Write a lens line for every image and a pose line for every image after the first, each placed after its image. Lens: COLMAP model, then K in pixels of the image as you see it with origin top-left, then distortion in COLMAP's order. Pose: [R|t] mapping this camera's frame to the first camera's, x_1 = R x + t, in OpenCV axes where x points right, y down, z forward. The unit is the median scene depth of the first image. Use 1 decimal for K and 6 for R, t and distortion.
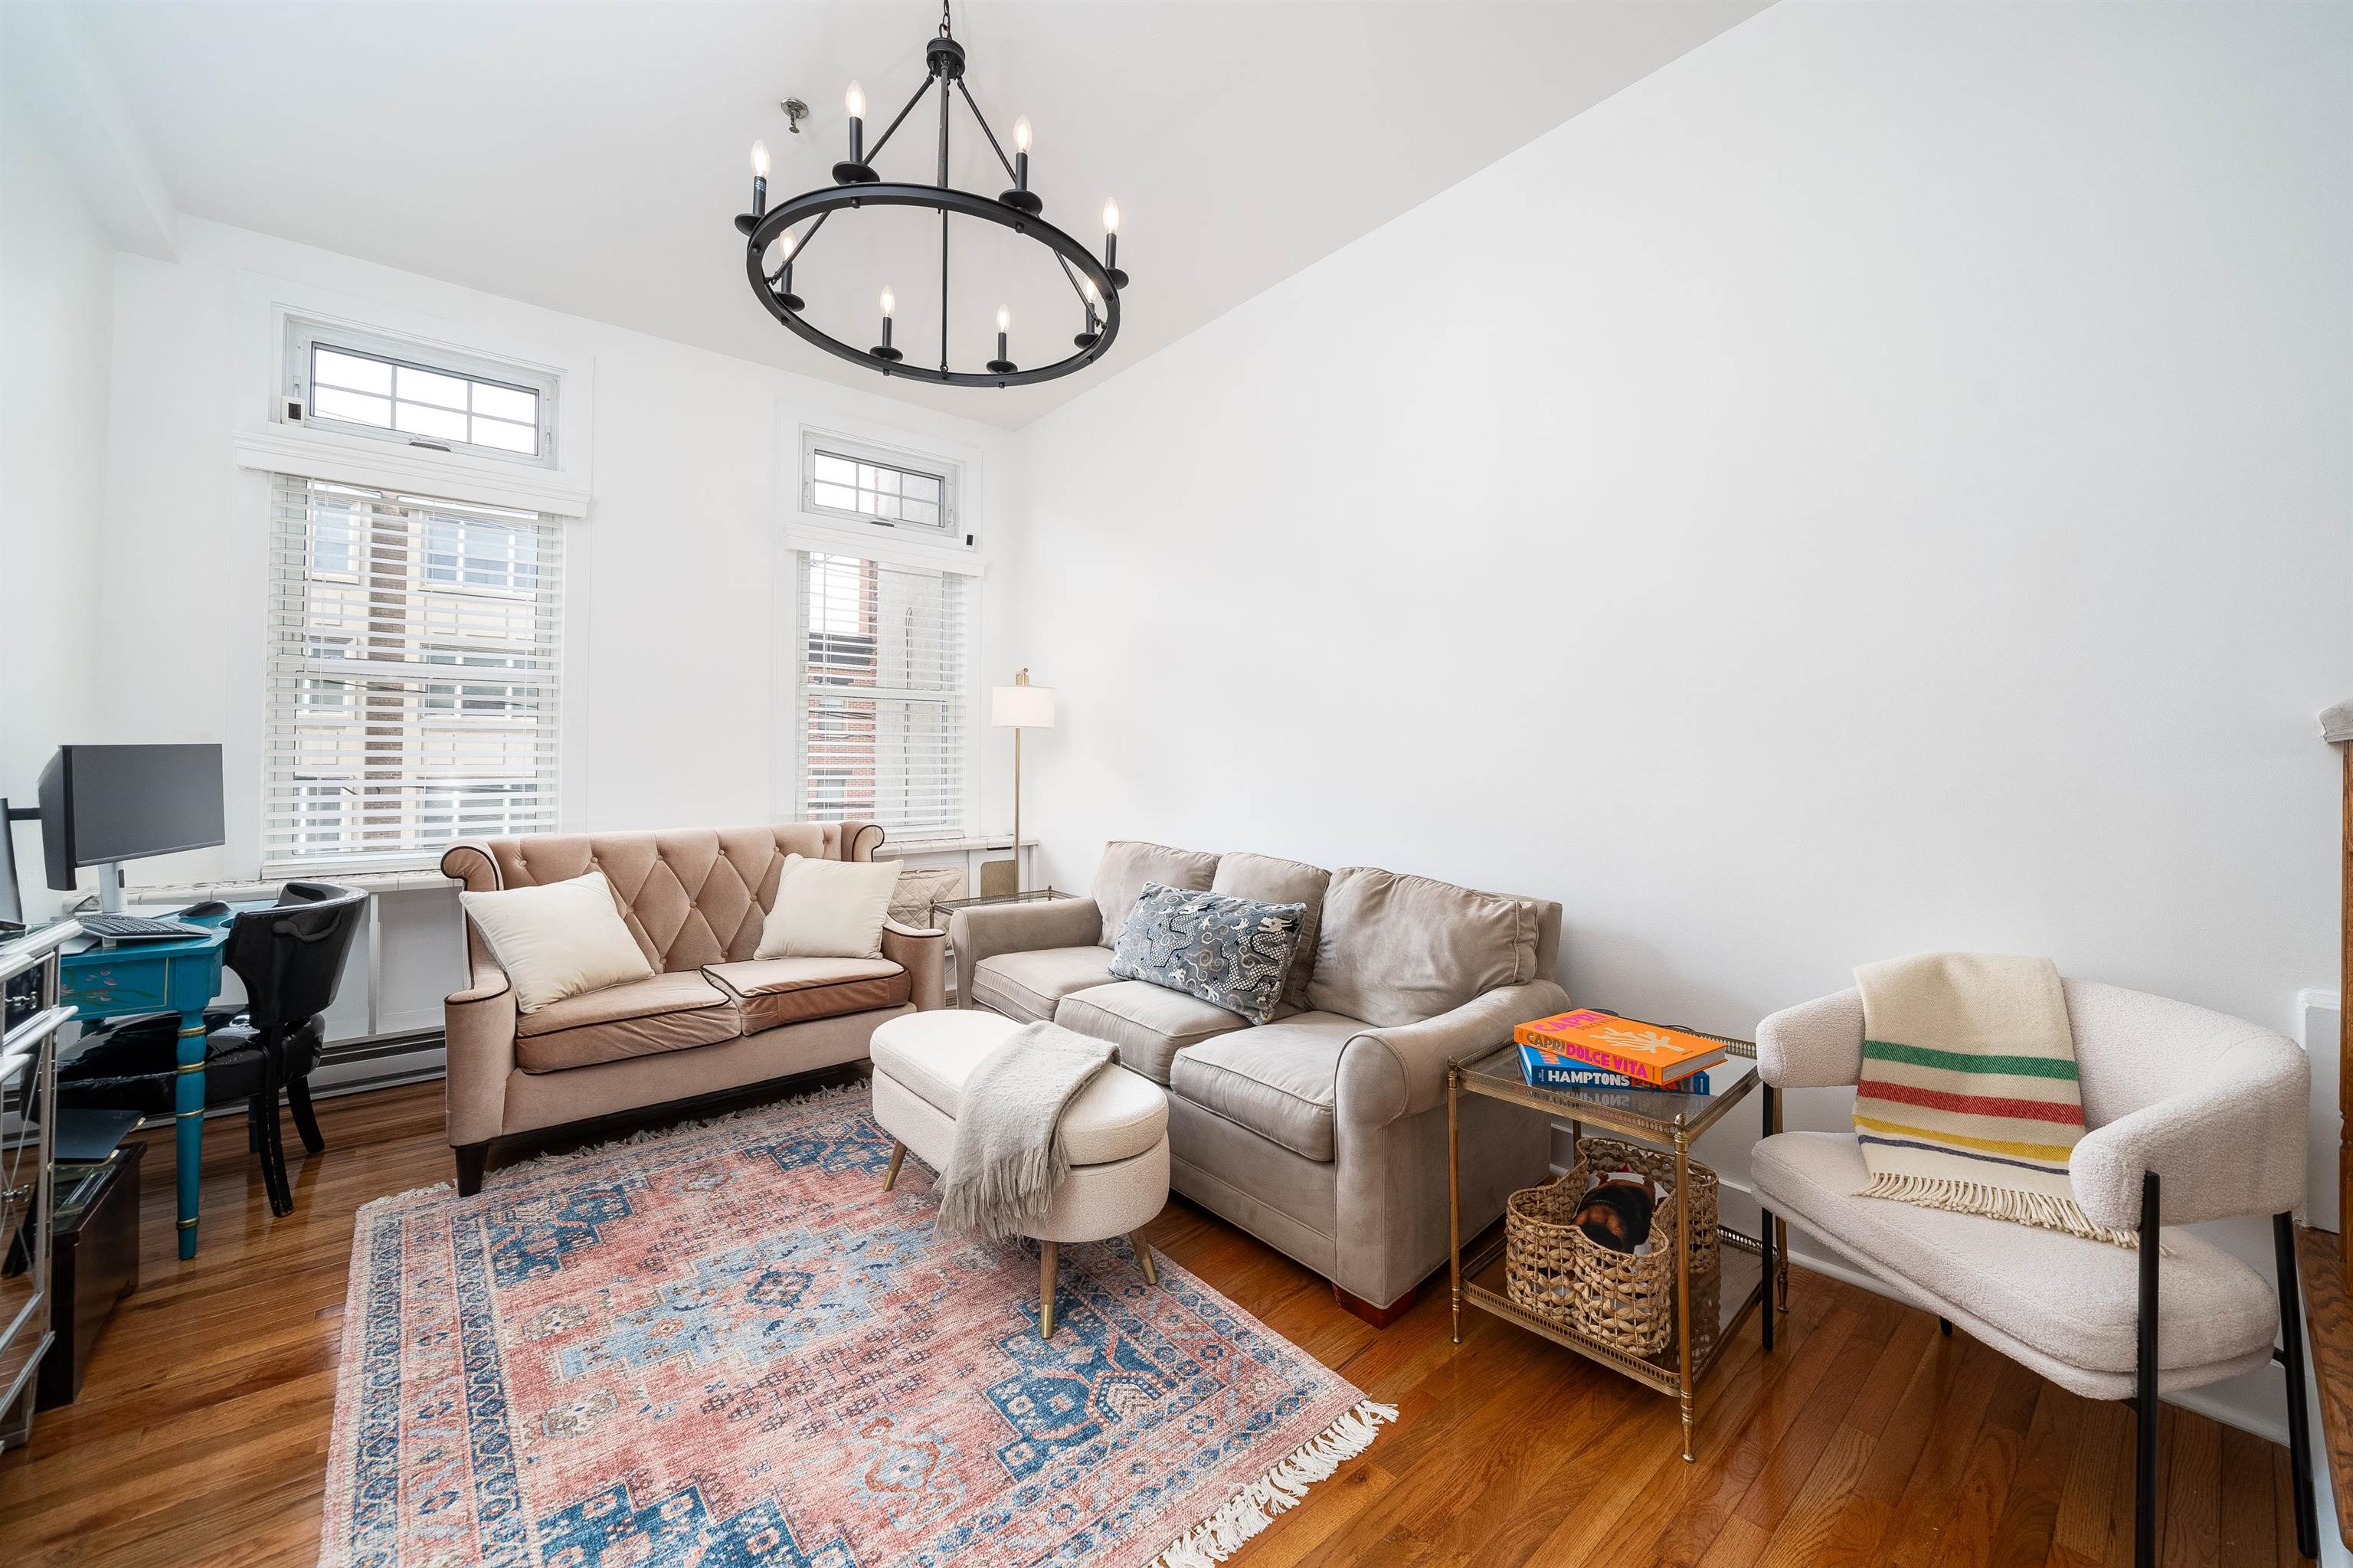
lens RADIAL K [[917.5, 0, 1191.3], [0, 917.5, 732.5], [0, 0, 1]] dist [-0.001202, -0.000573]
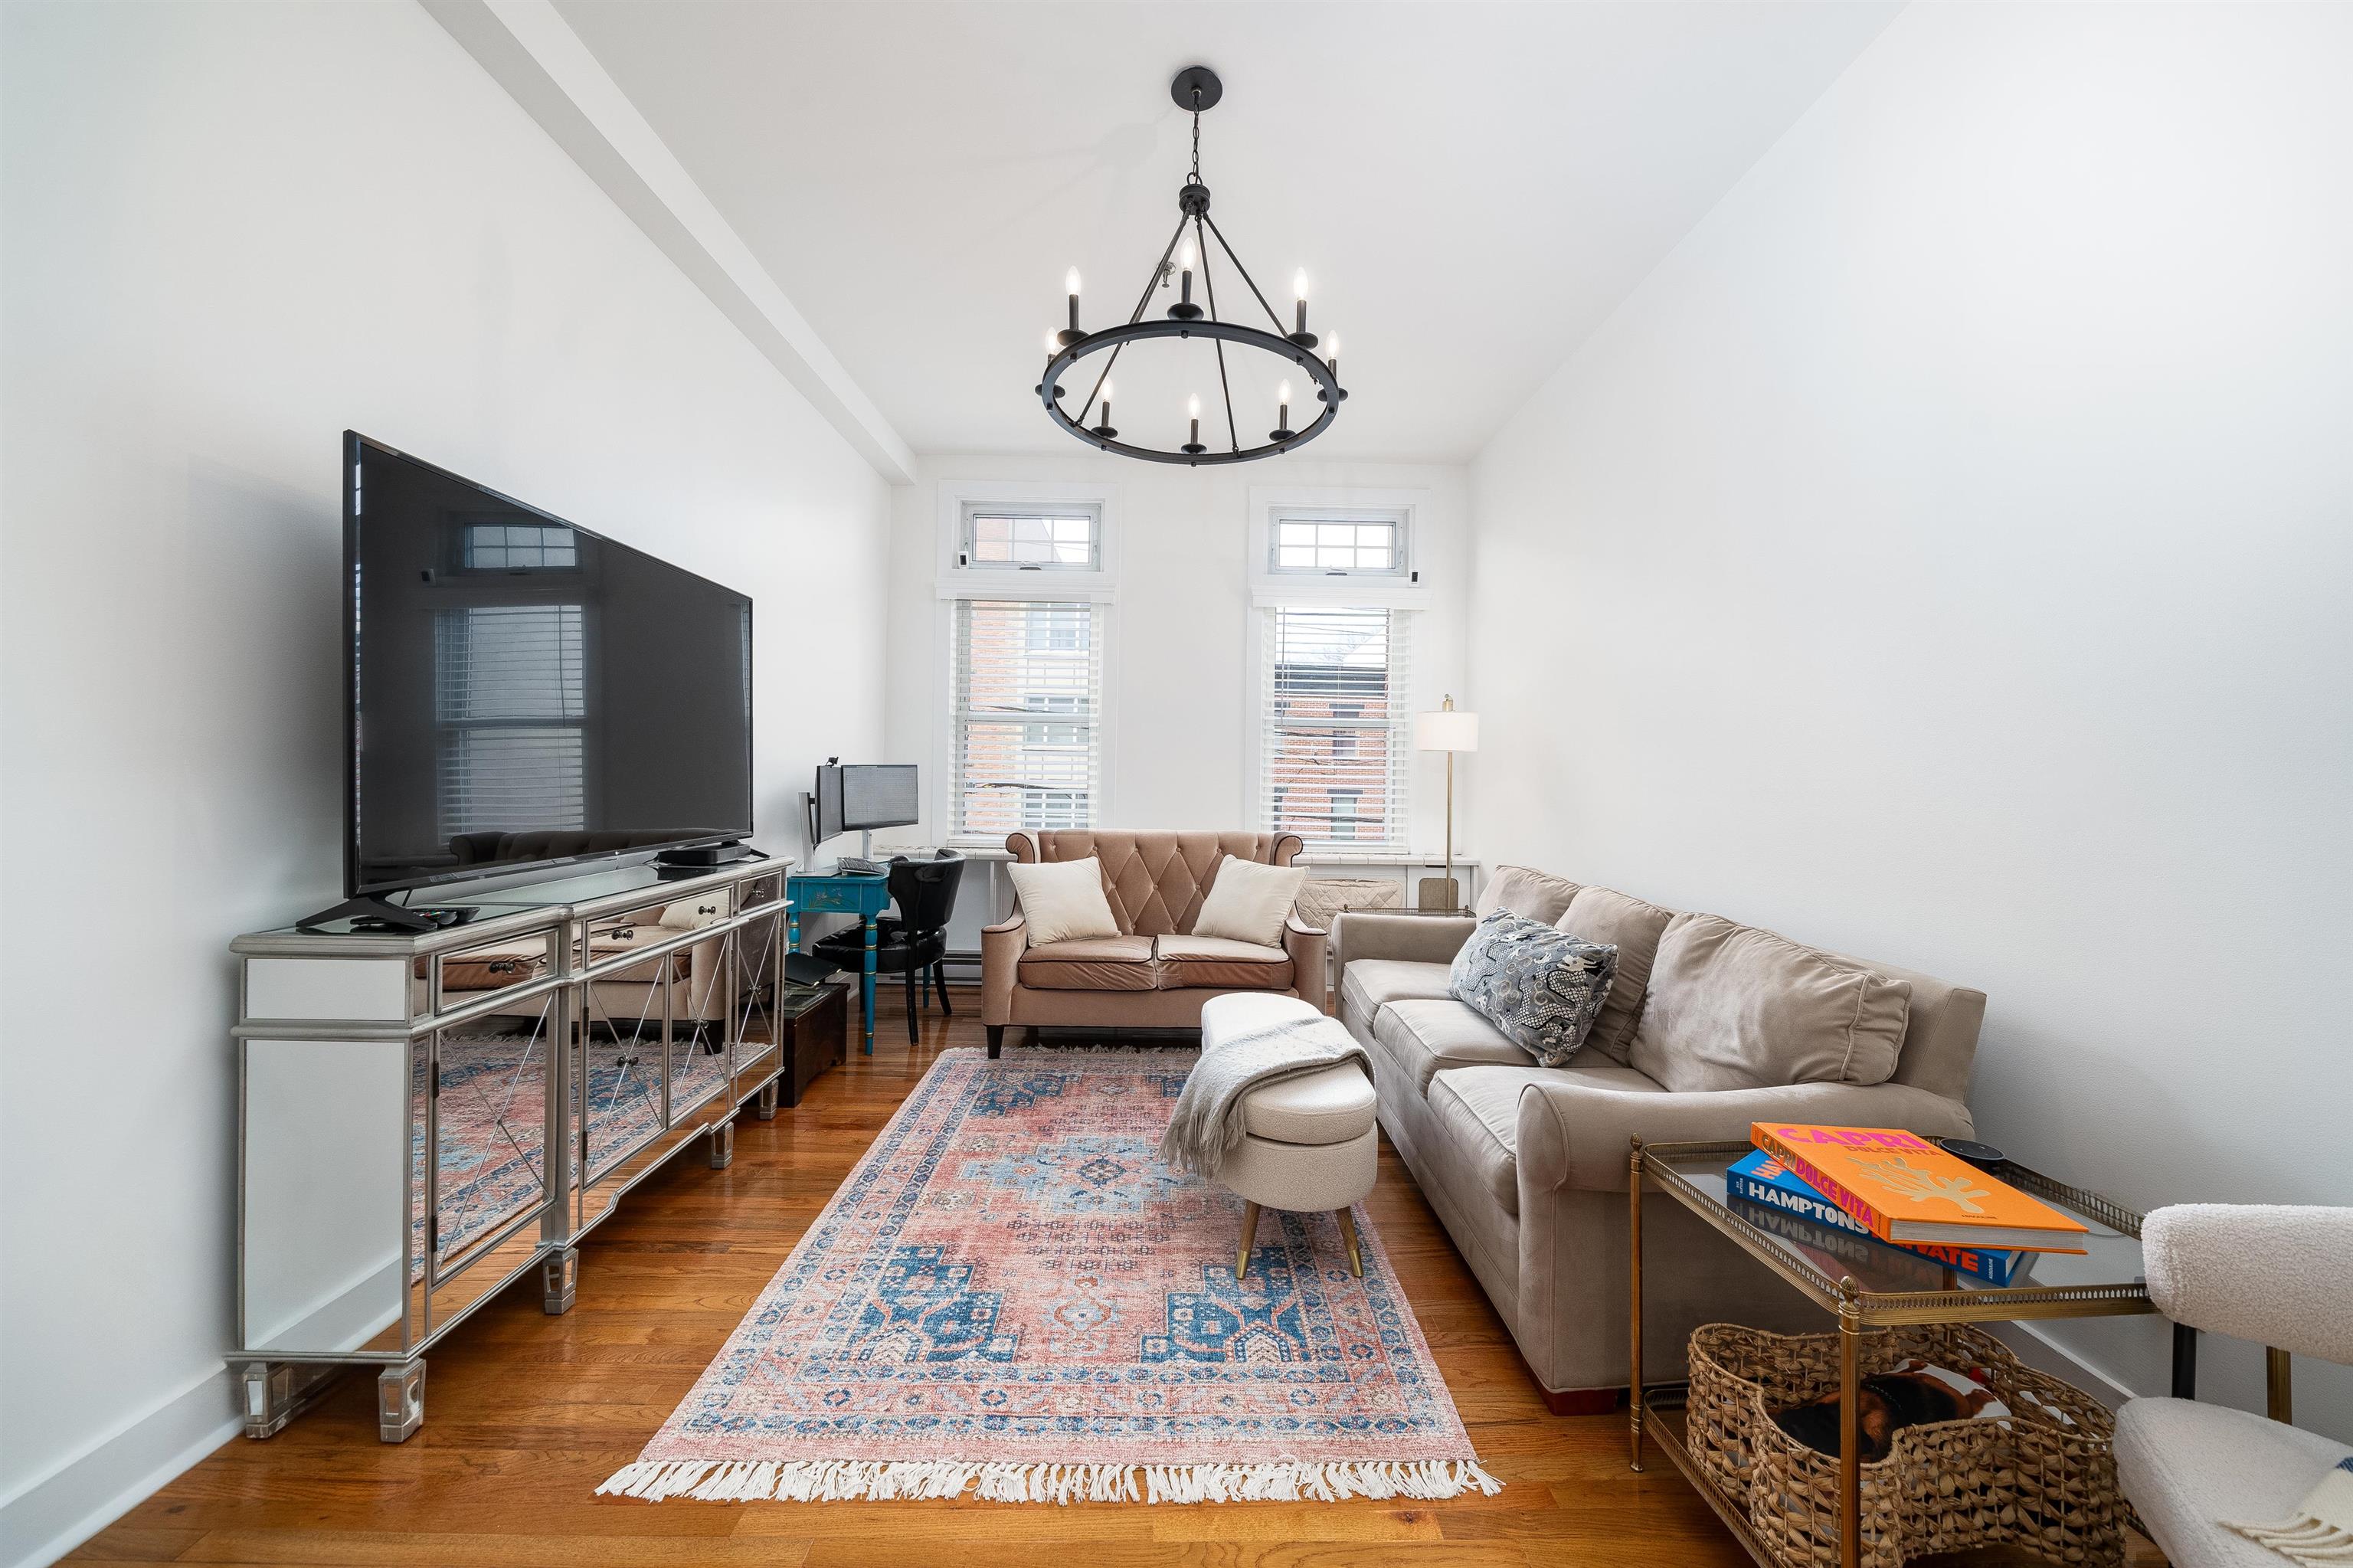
lens RADIAL K [[861.1, 0, 1172.1], [0, 861.1, 760.7], [0, 0, 1]] dist [-0.001760, -0.000390]
pose [[0.765385, -0.001228, -0.643571, 0.424883], [0.004096, 0.999987, 0.002963, 0.002550], [0.643559, -0.004904, 0.765380, 0.103200]]
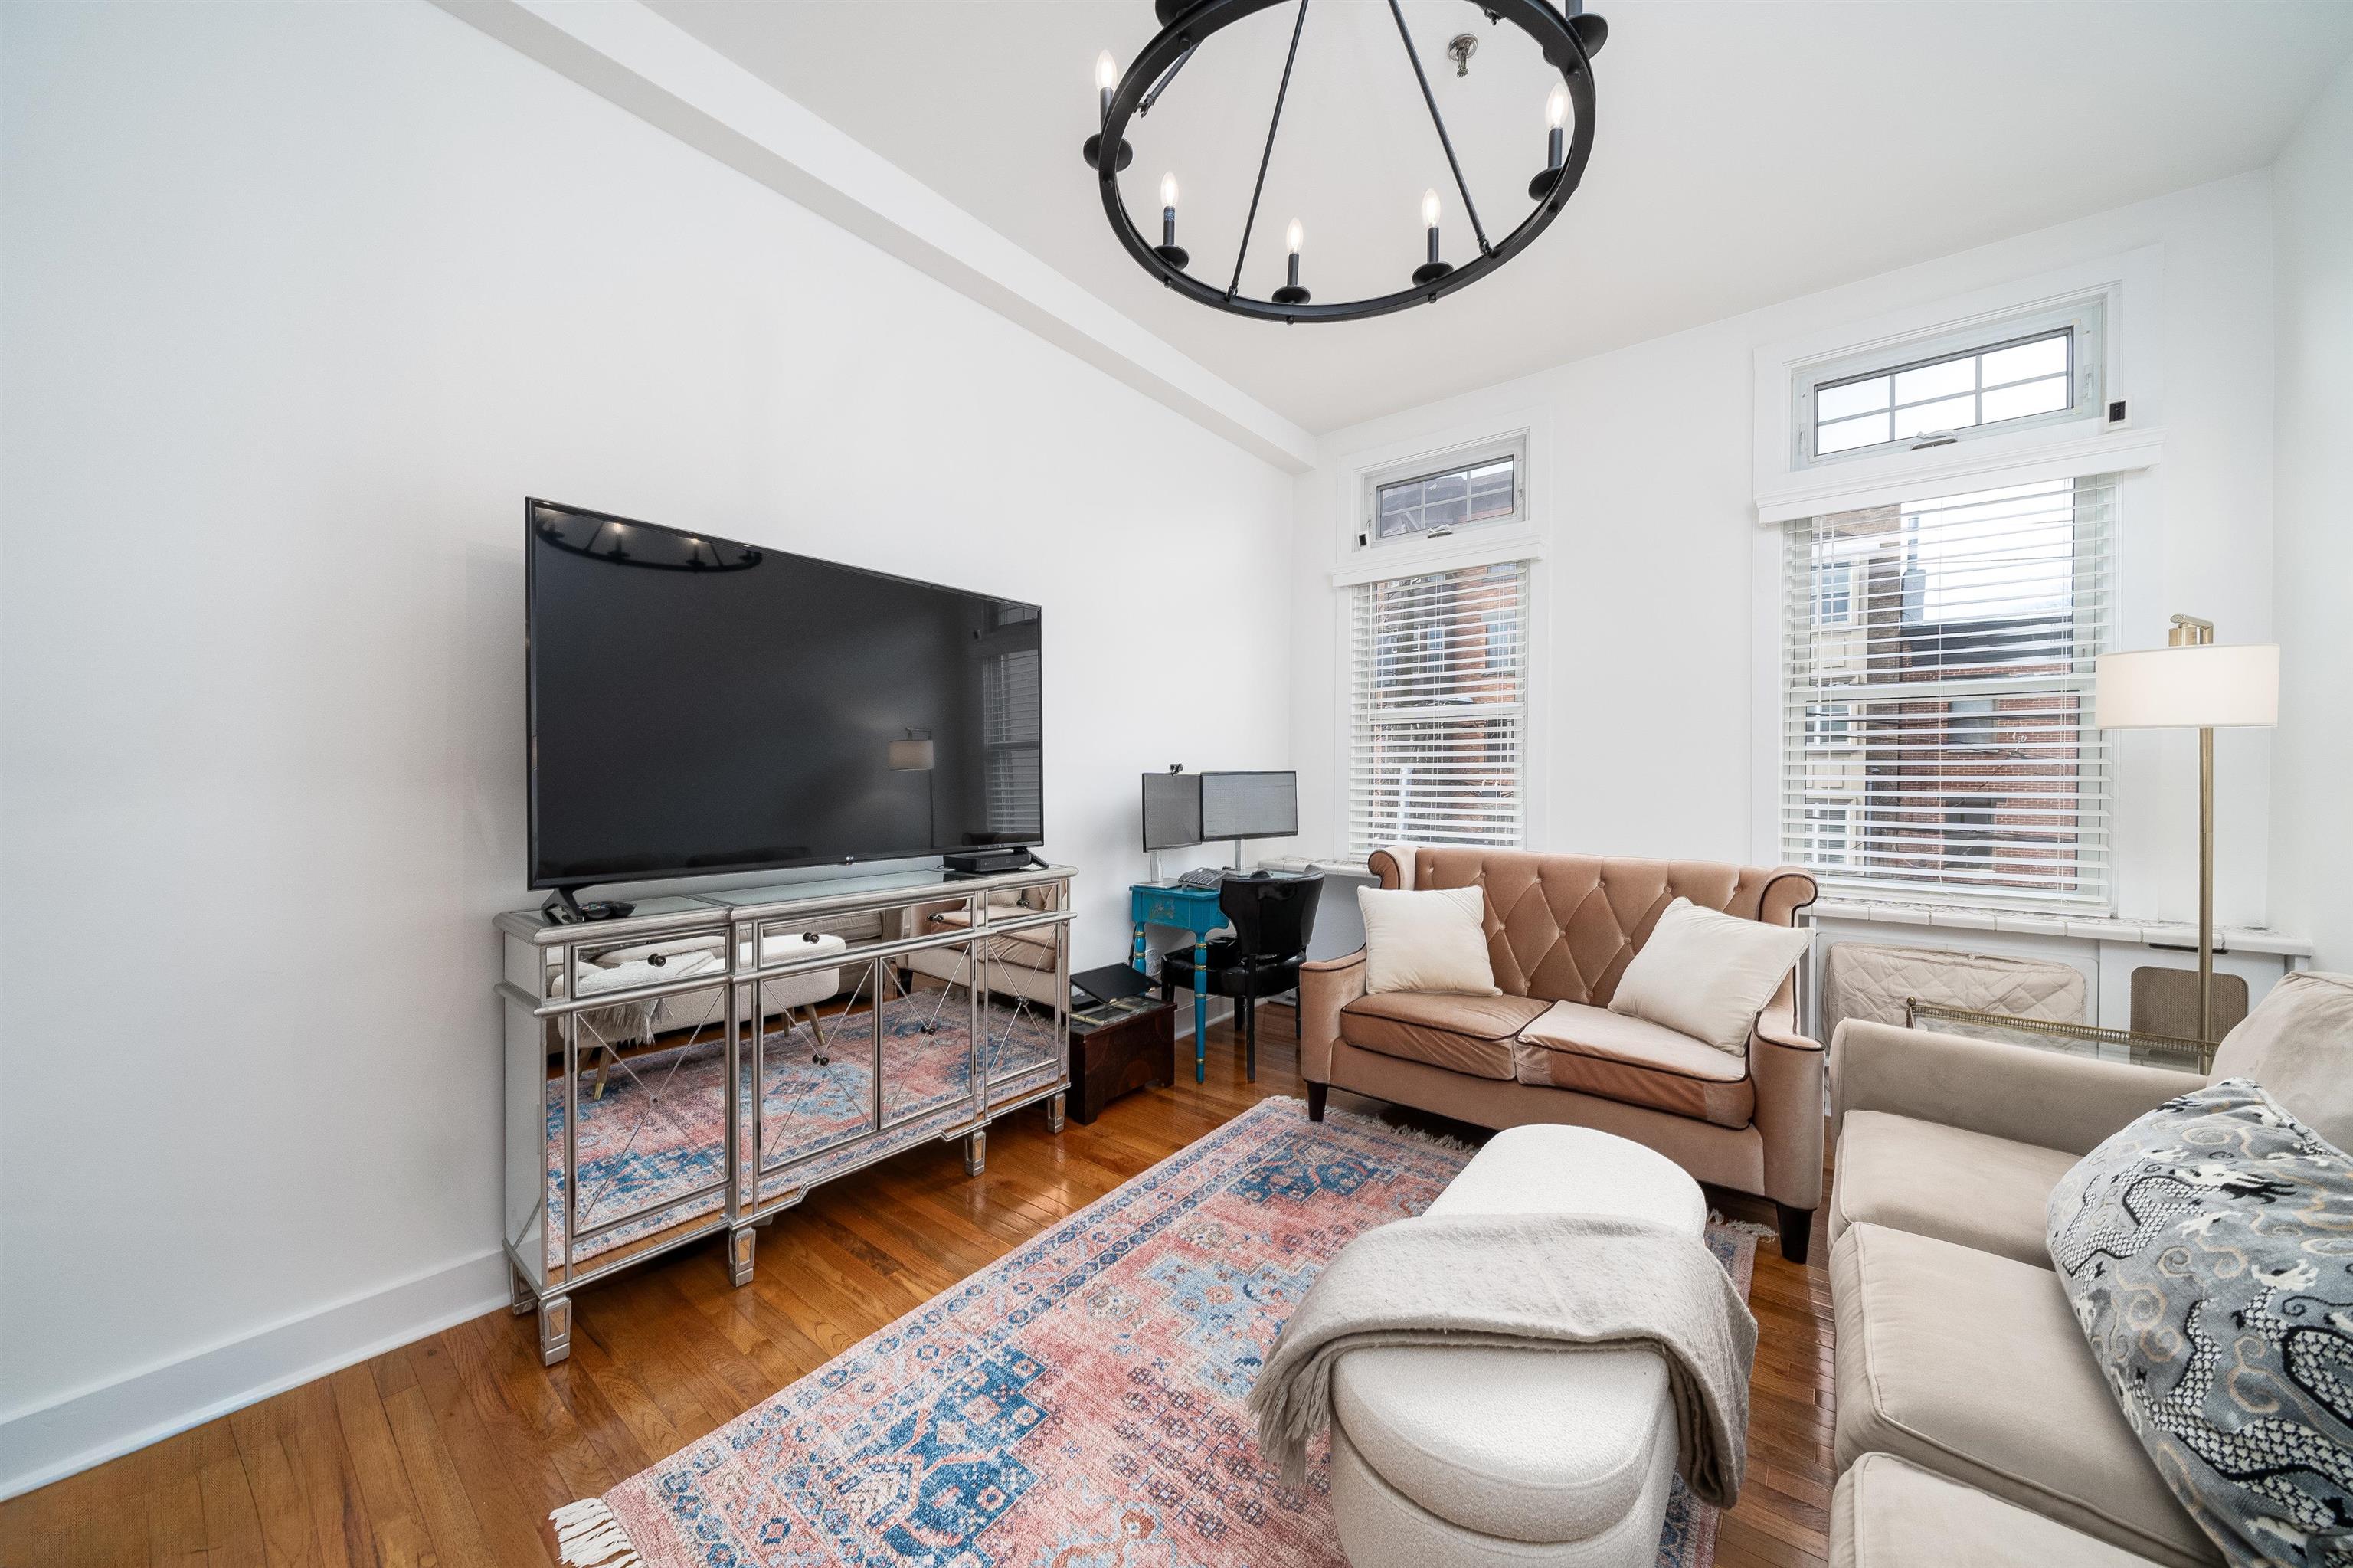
lens RADIAL K [[820.3, 0, 1179.3], [0, 820.3, 774.2], [0, 0, 1]] dist [-0.005836, 0.000031]
pose [[0.182198, -0.004983, -0.983249, 0.352851], [0.024088, 0.999710, -0.000603, 0.017769], [0.982967, -0.023575, 0.182265, 0.703860]]
